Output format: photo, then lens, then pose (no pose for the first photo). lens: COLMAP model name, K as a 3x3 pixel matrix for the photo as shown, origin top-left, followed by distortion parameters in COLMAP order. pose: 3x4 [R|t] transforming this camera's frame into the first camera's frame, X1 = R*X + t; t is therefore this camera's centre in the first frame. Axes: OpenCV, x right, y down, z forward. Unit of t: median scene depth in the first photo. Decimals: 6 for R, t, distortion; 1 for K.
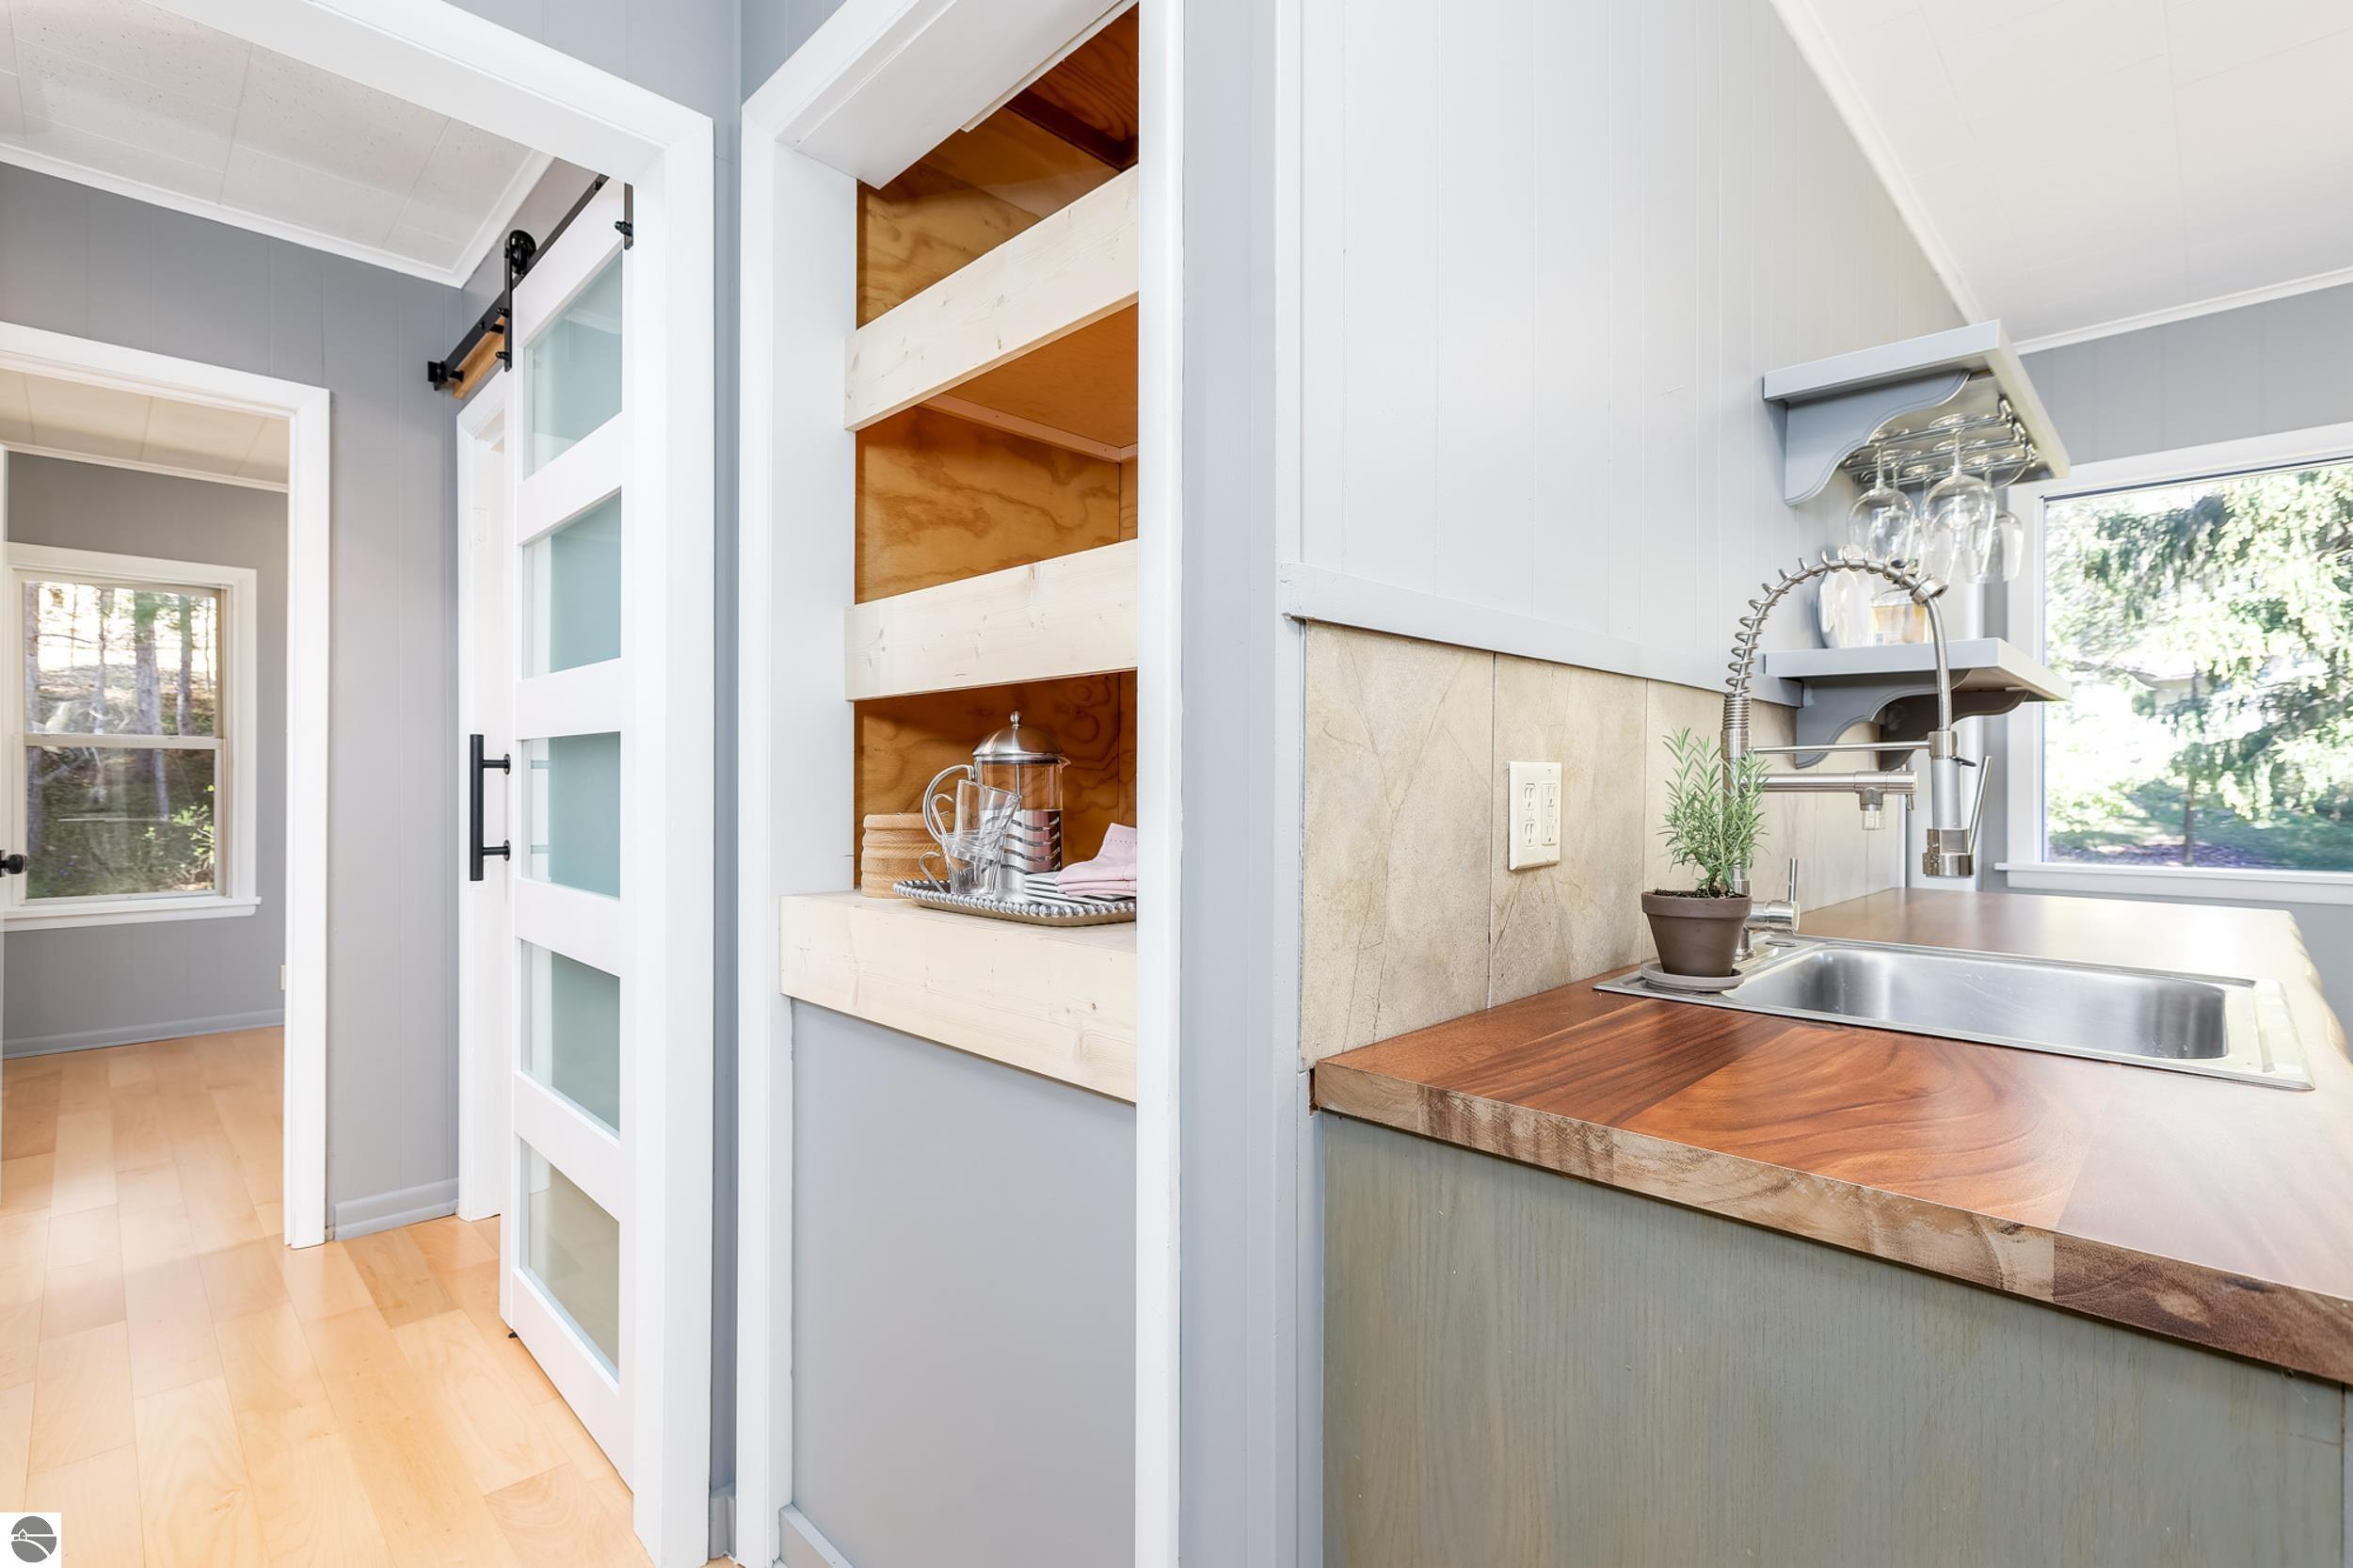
lens RADIAL K [[1070.6, 0, 1173.7], [0, 1070.6, 781.2], [0, 0, 1]] dist [0.008516, 0.001130]
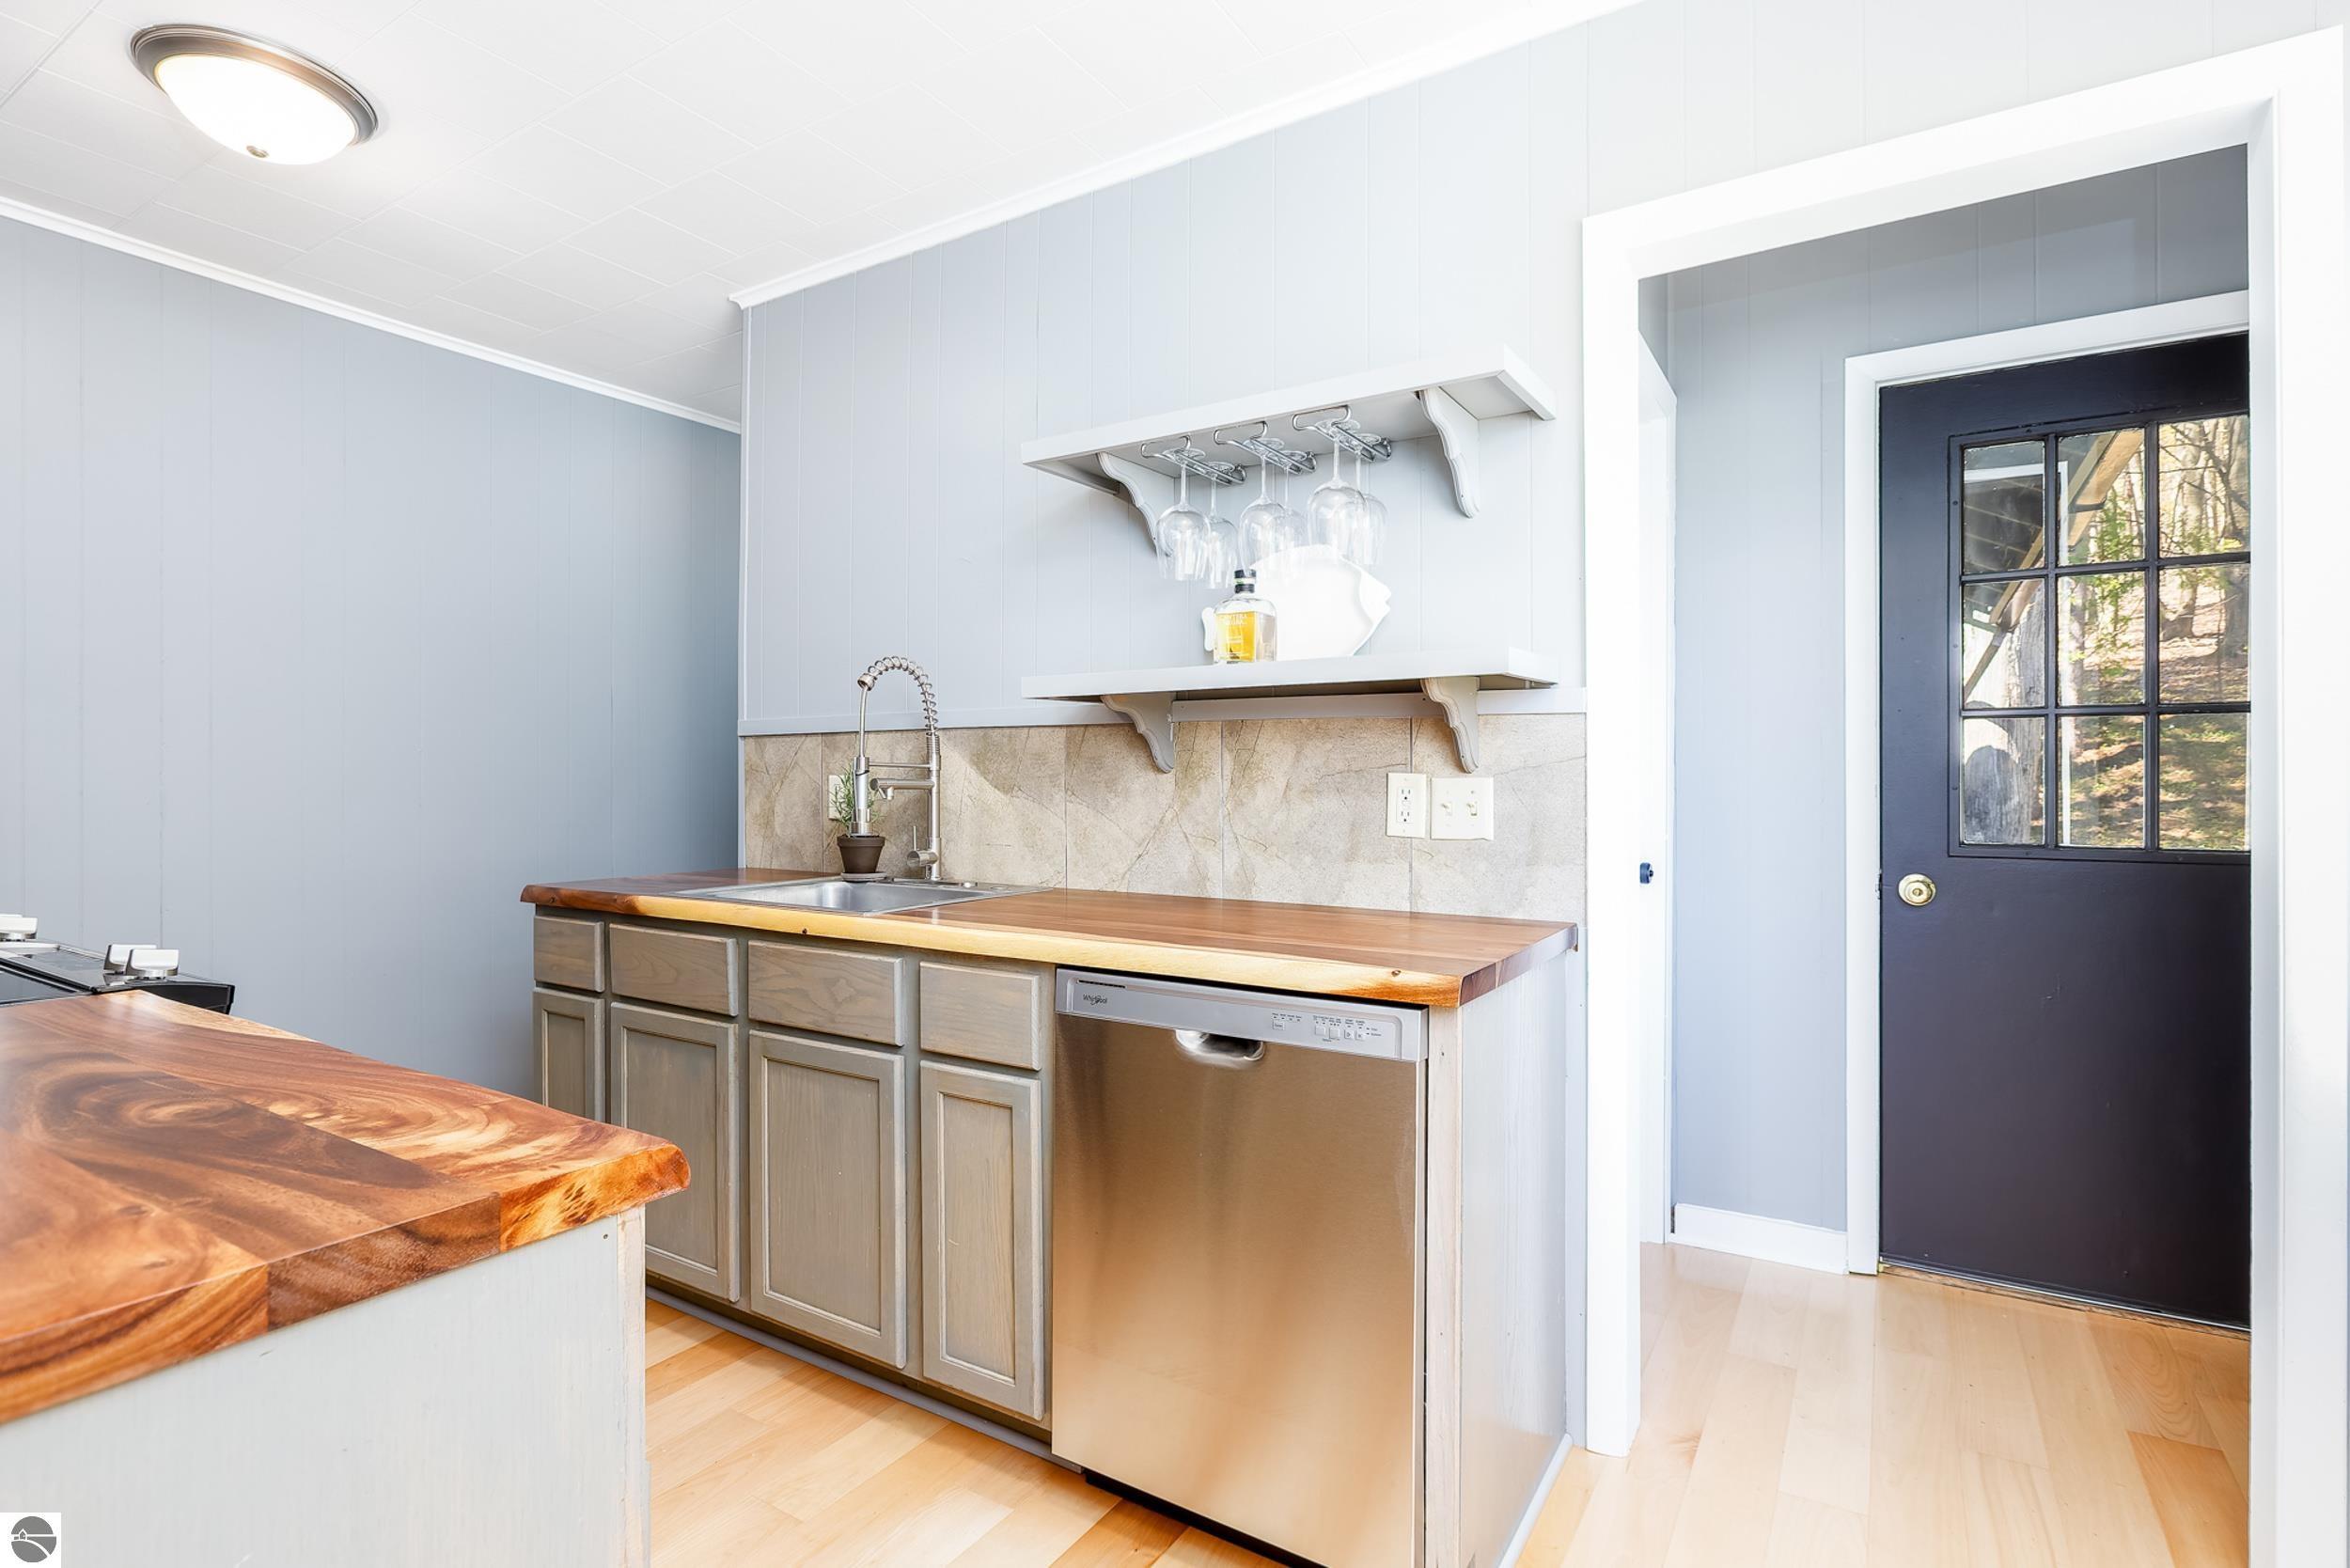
lens RADIAL K [[1143.0, 0, 1177.3], [0, 1143.0, 781.1], [0, 0, 1]] dist [-0.002244, 0.000513]
pose [[0.214721, -0.000427, -0.976675, 1.985449], [0.002629, 0.999997, 0.000141, -0.003774], [0.976672, -0.002598, 0.214721, 0.776361]]
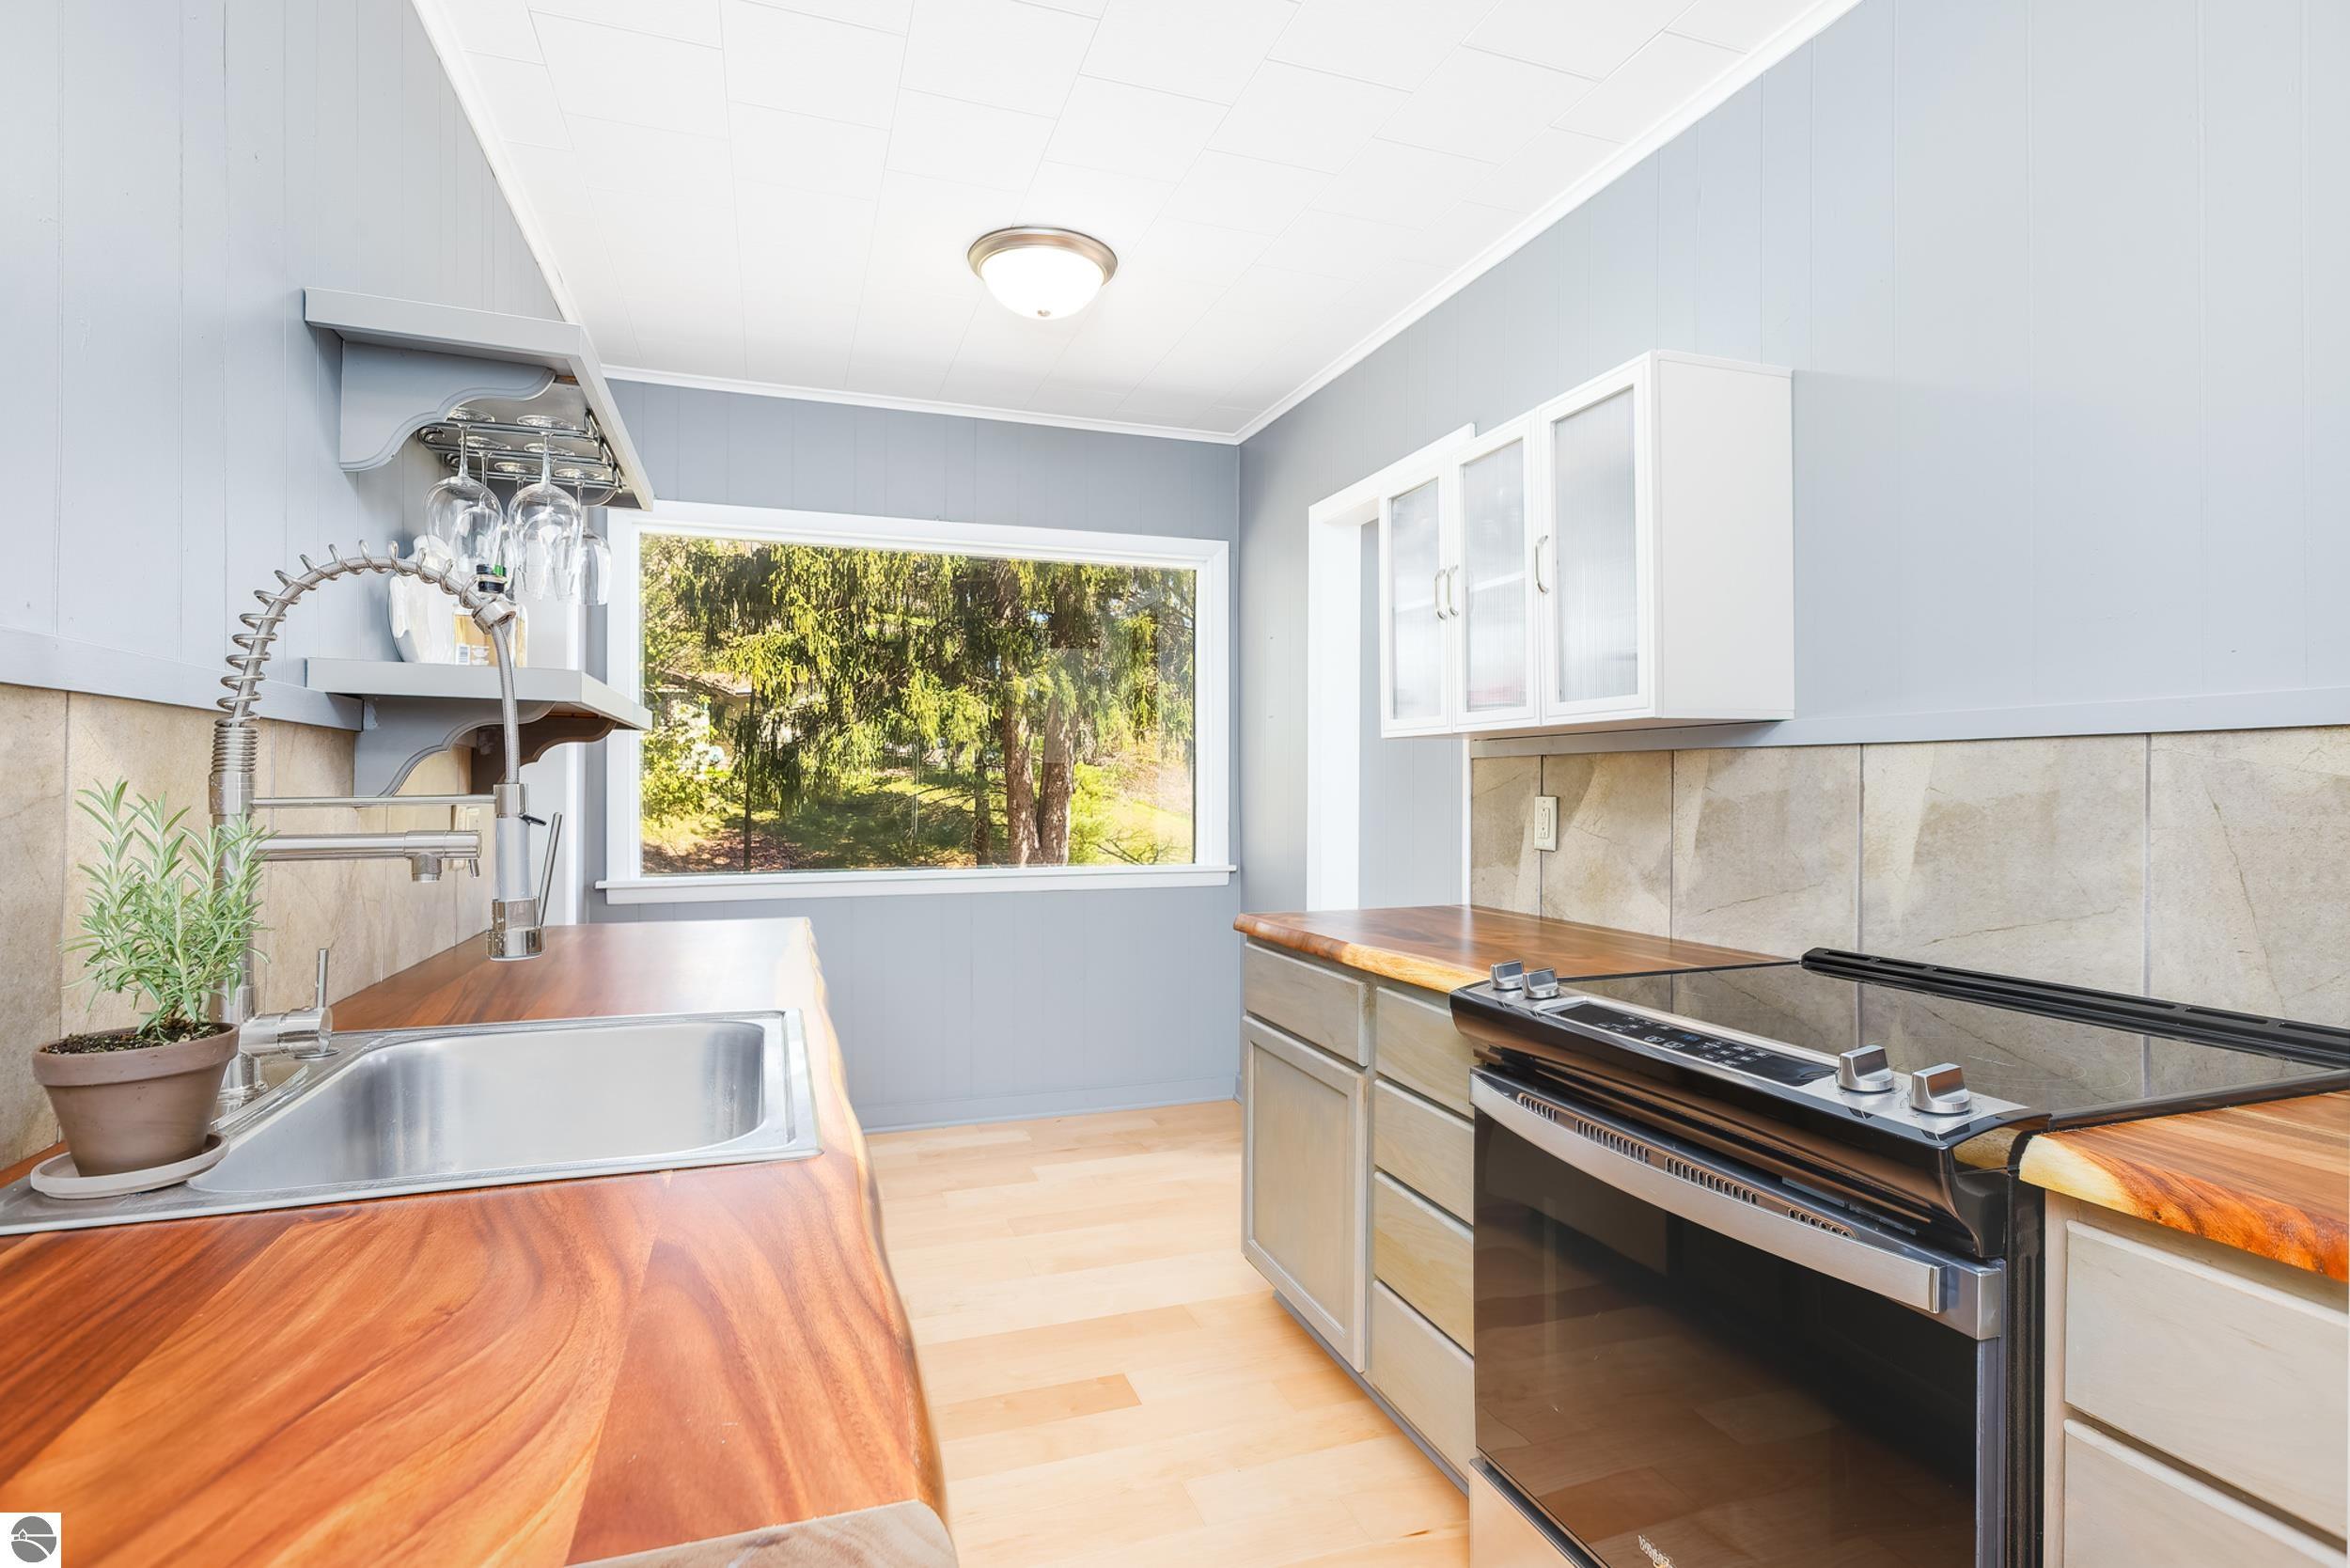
lens RADIAL K [[1143.0, 0, 1174.8], [0, 1143.0, 780.0], [0, 0, 1]] dist [-0.002244, 0.000513]
pose [[0.443301, 0.002778, 0.896368, 0.101533], [-0.001986, 0.999996, -0.002118, -0.033454], [-0.896370, -0.000841, 0.443305, 0.097420]]
